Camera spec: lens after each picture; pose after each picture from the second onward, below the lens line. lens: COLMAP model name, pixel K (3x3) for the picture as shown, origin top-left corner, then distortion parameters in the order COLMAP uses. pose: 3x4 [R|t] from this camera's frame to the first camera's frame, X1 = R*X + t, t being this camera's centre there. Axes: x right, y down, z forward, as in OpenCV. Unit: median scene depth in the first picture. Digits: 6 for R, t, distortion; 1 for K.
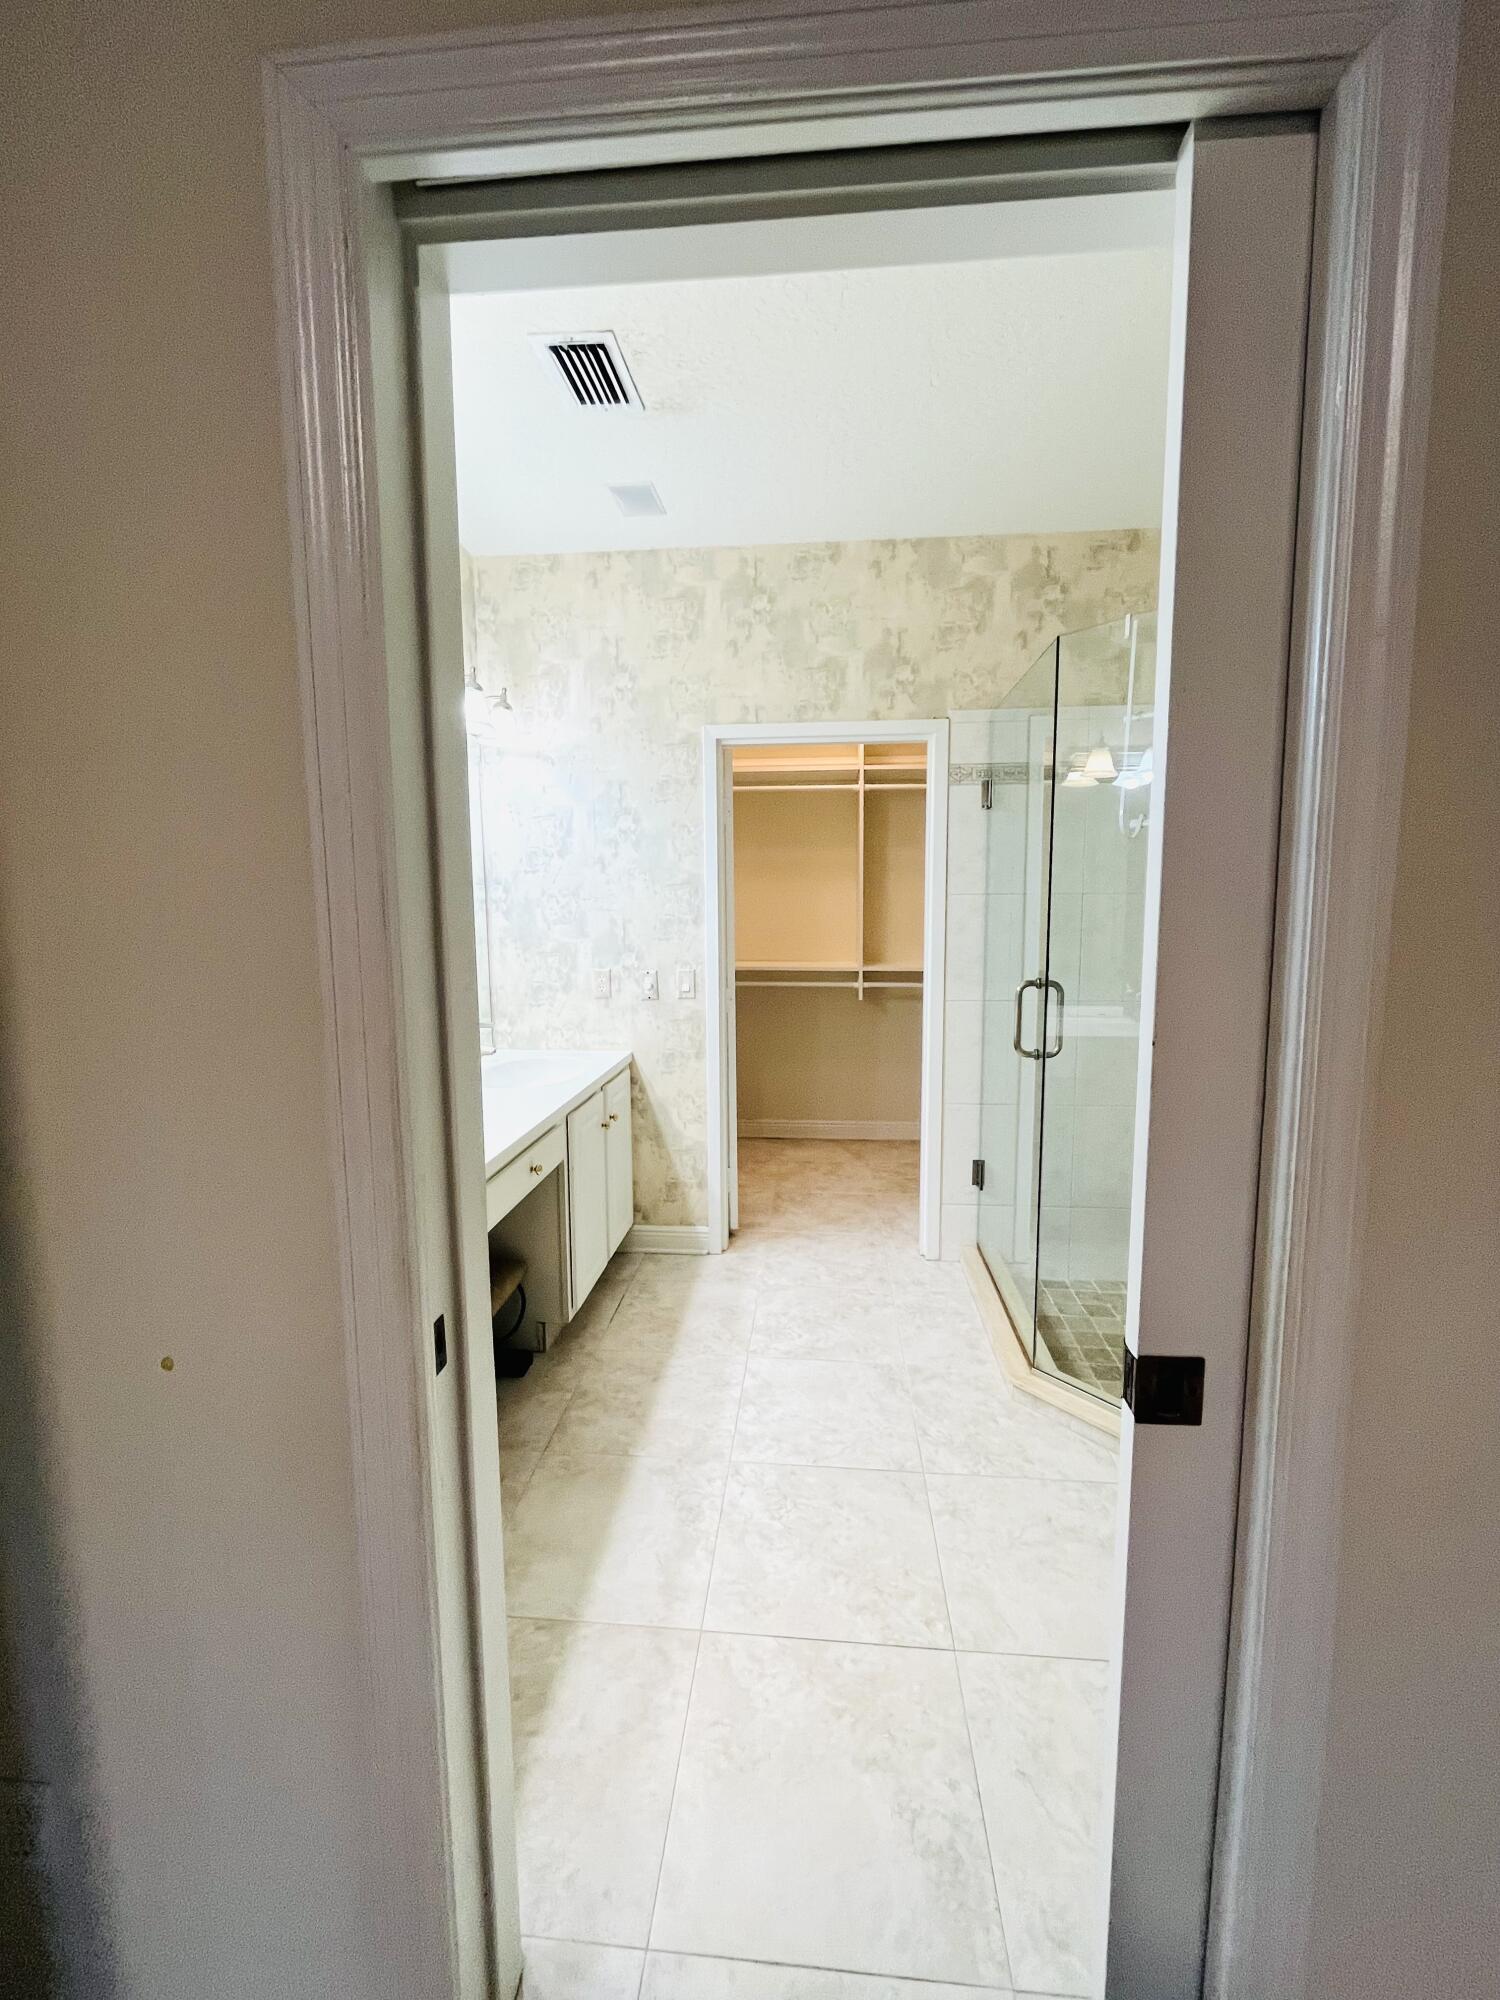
lens RADIAL K [[809.4, 0, 752.0], [0, 809.4, 995.6], [0, 0, 1]] dist [0.001063, -0.000262]
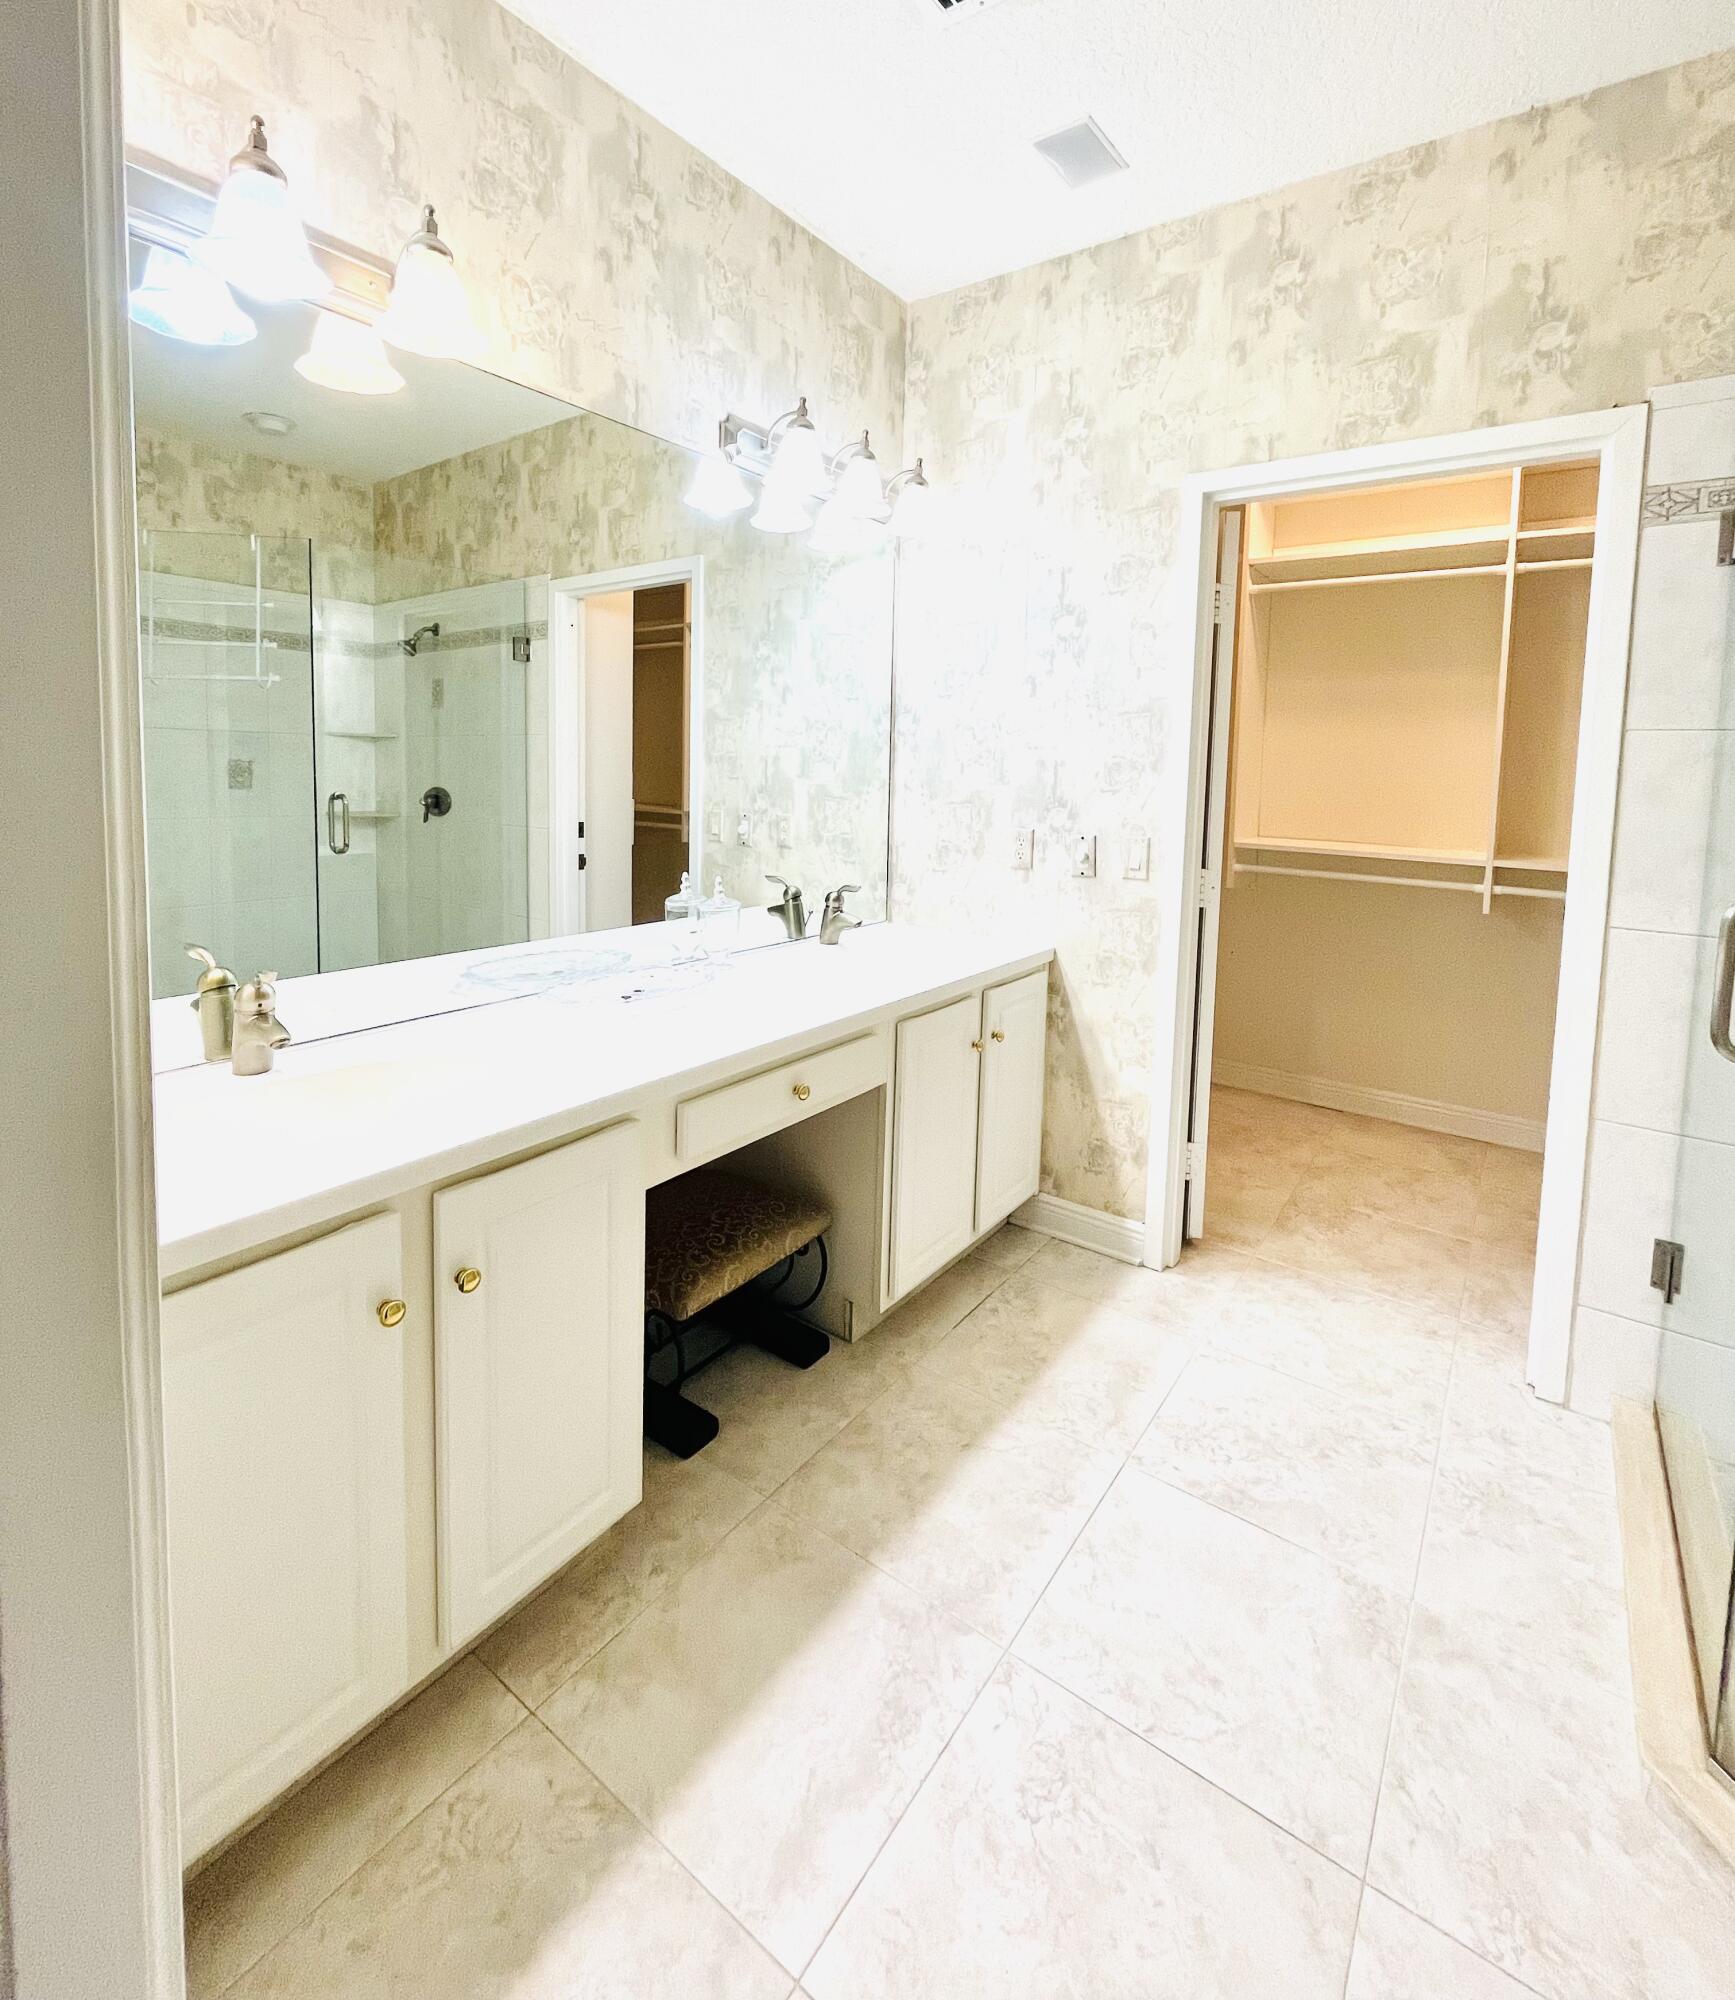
lens RADIAL K [[939.5, 0, 871.1], [0, 939.5, 834.7], [0, 0, 1]] dist [-0.000568, -0.000813]
pose [[0.858472, 0.067119, -0.508449, 0.131429], [-0.088473, 0.995917, -0.017911, -0.000079], [0.505171, 0.060361, 0.860906, 0.213587]]
